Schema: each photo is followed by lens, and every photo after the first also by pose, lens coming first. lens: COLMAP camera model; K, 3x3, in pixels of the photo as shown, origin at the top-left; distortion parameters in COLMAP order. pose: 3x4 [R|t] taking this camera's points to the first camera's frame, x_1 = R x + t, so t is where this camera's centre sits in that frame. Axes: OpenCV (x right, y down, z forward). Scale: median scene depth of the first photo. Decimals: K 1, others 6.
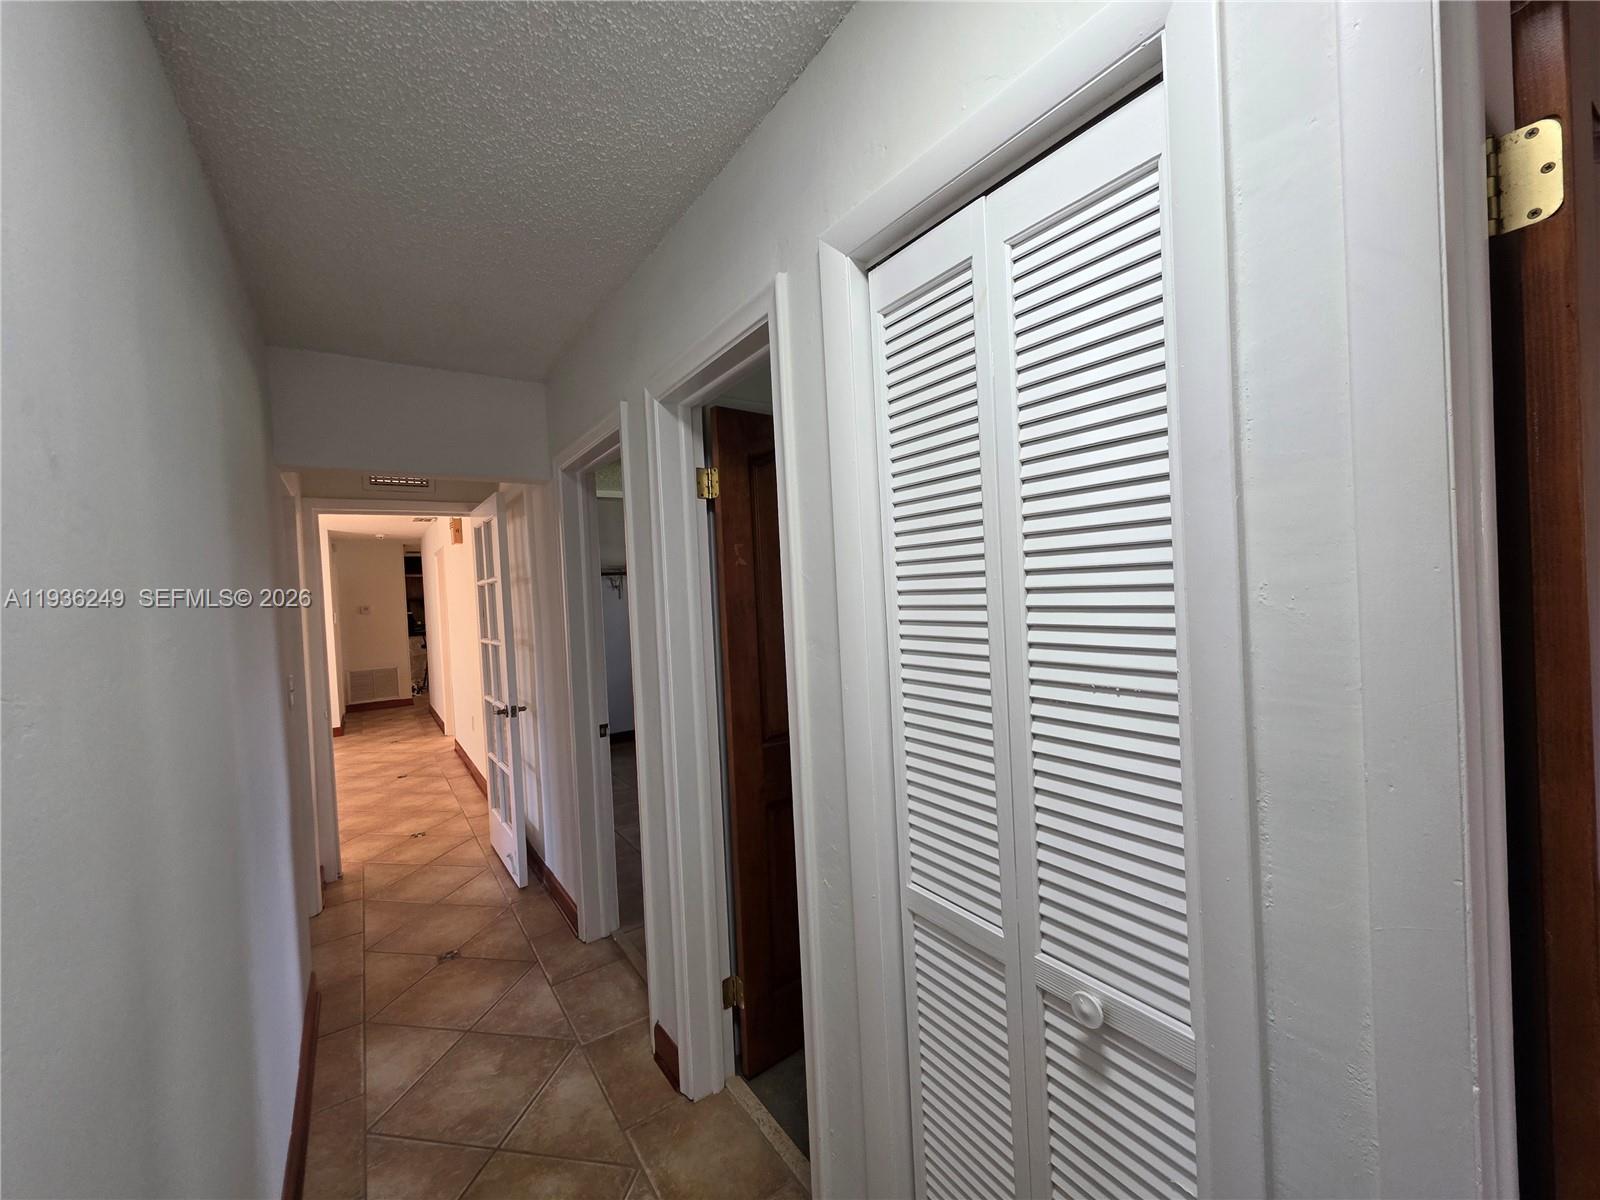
lens RADIAL K [[639.5, 0, 791.1], [0, 639.5, 596.2], [0, 0, 1]] dist [0.001254, 0.000106]
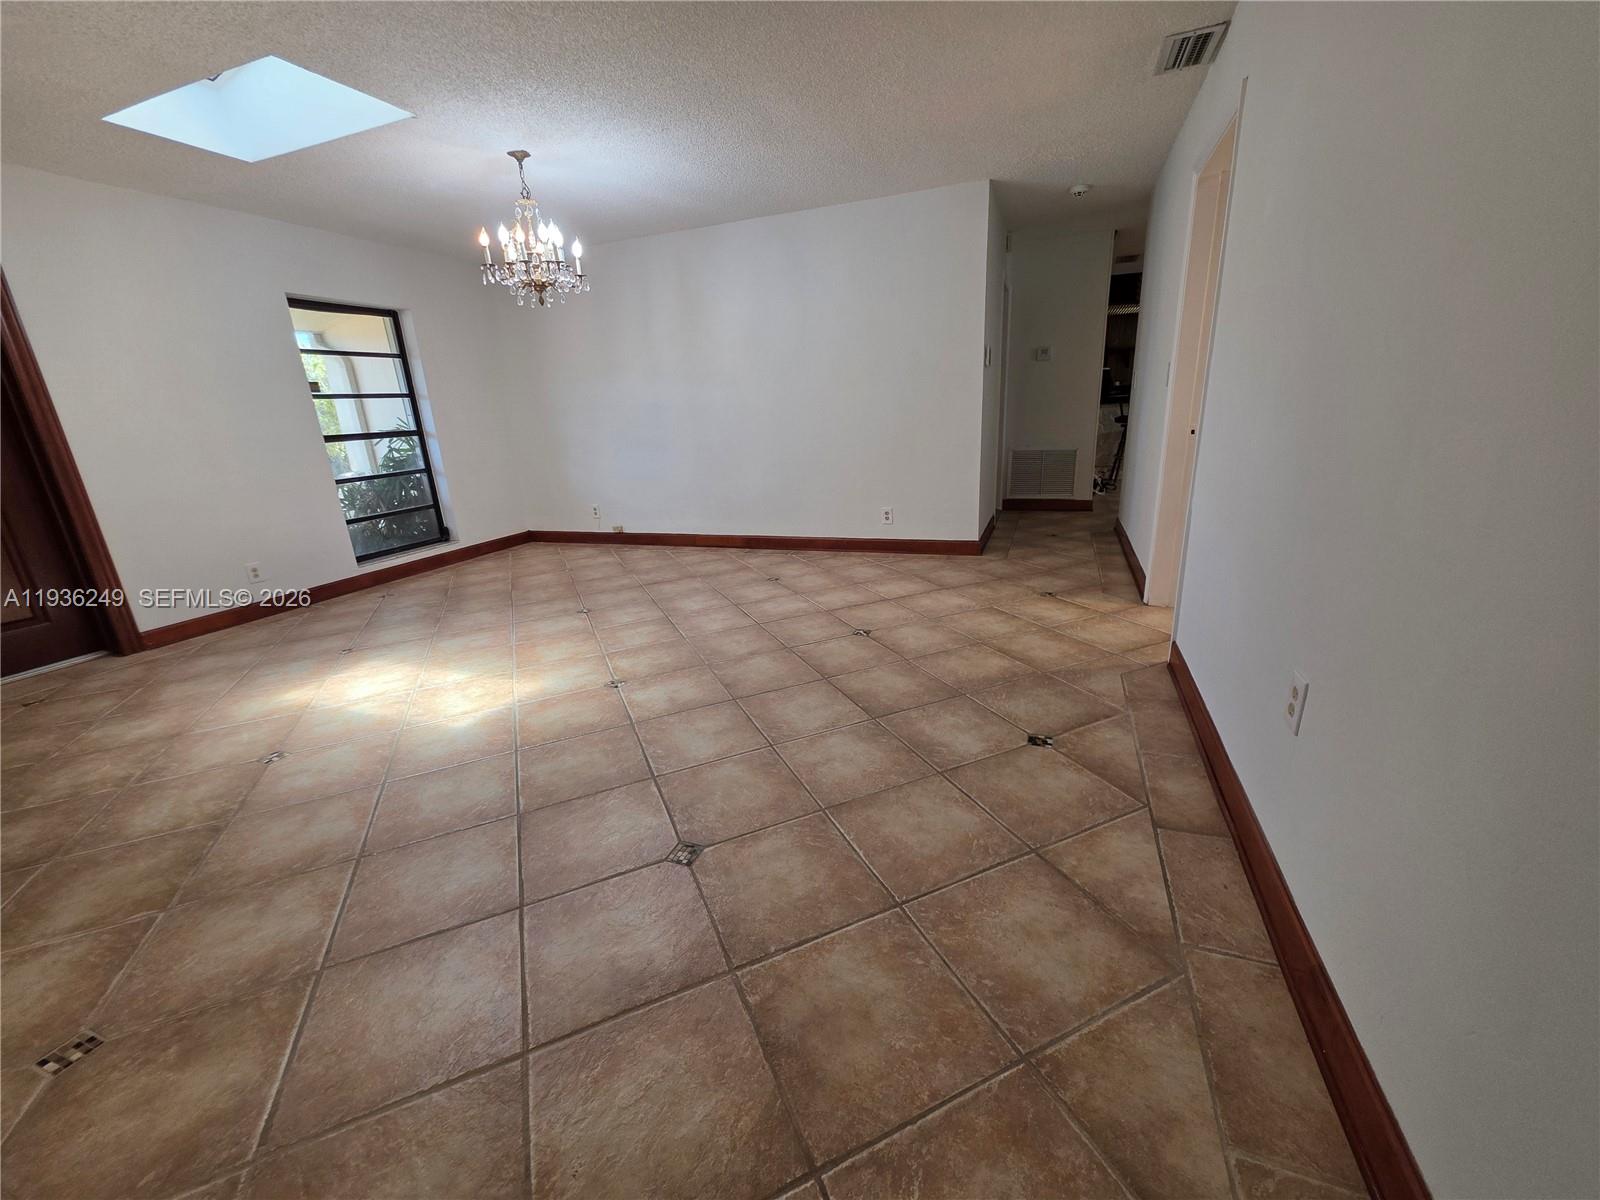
lens RADIAL K [[639.5, 0, 796.7], [0, 639.5, 596.1], [0, 0, 1]] dist [0.001254, 0.000106]
pose [[0.569326, 0.261666, -0.779358, -0.245129], [0.006302, 0.946578, 0.322414, 0.042107], [0.822088, -0.188470, 0.537262, 0.409388]]
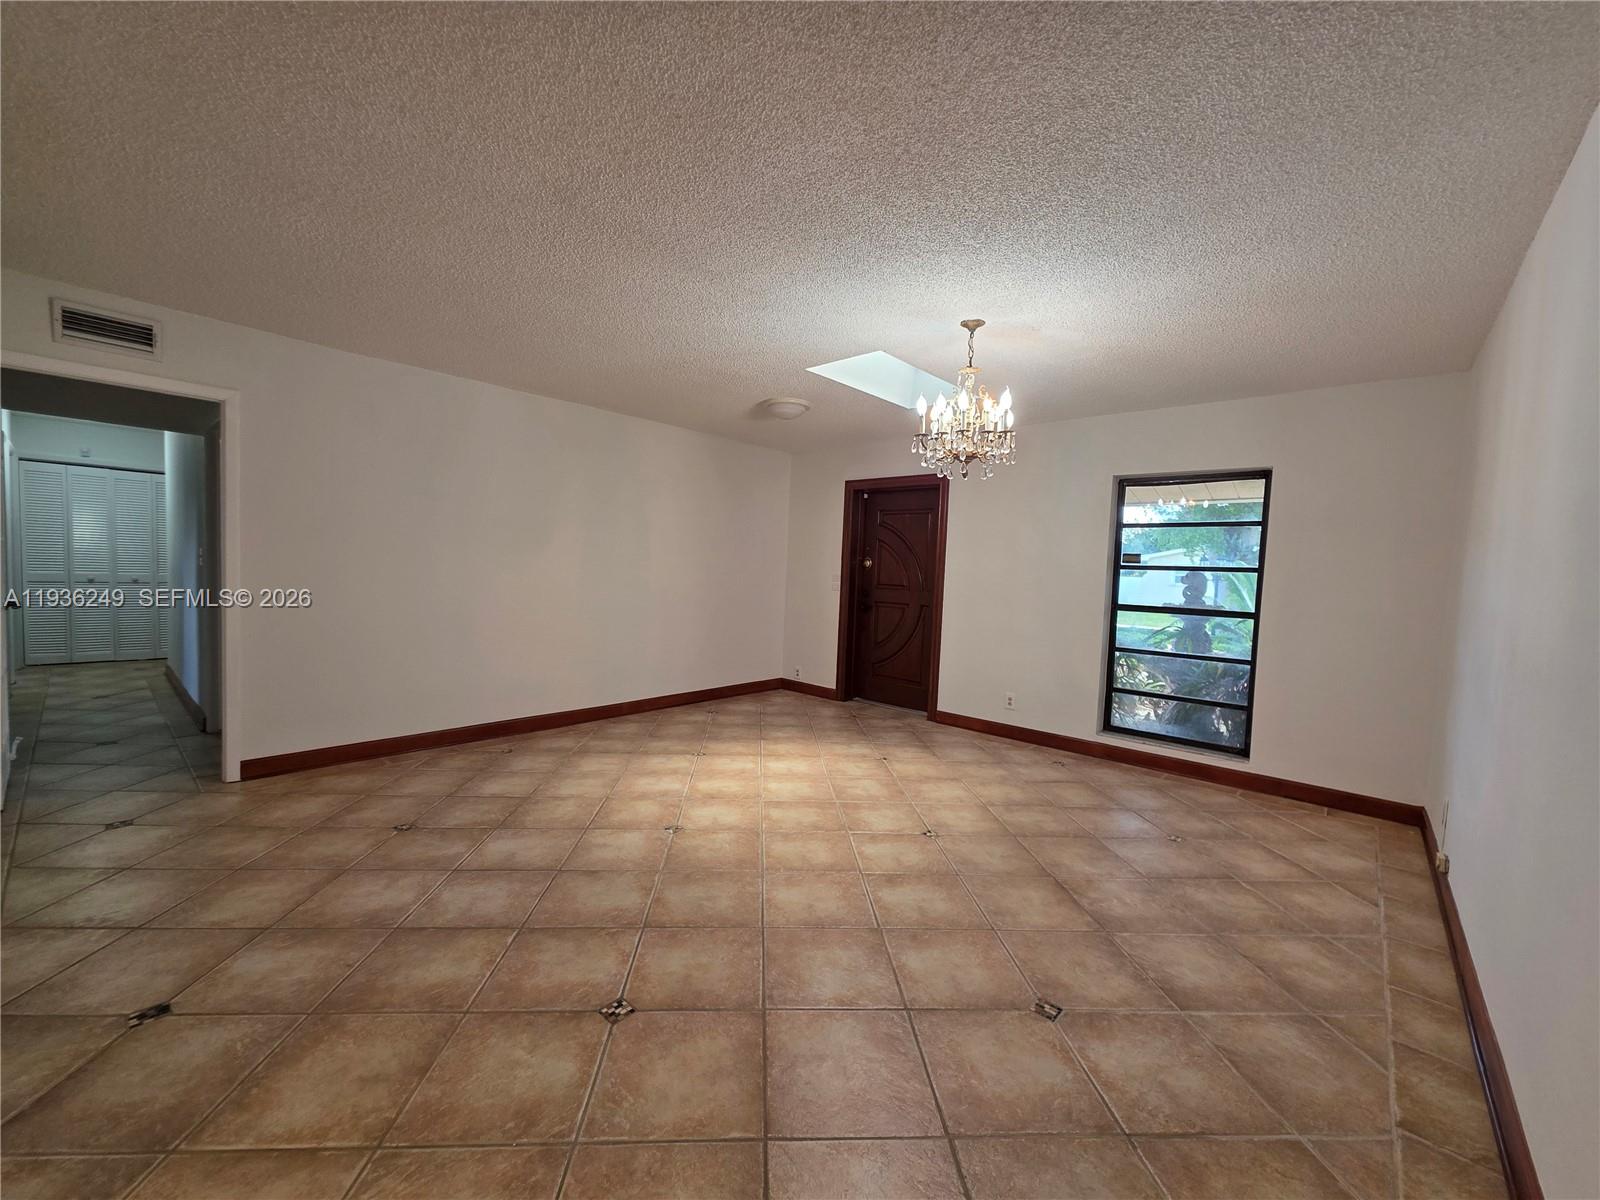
lens RADIAL K [[639.5, 0, 799.5], [0, 639.5, 598.8], [0, 0, 1]] dist [0.001254, 0.000106]
pose [[-0.968523, 0.031162, -0.246965, -0.507698], [0.011917, 0.996800, 0.079041, 0.035705], [0.248638, 0.073610, -0.965795, 0.822722]]
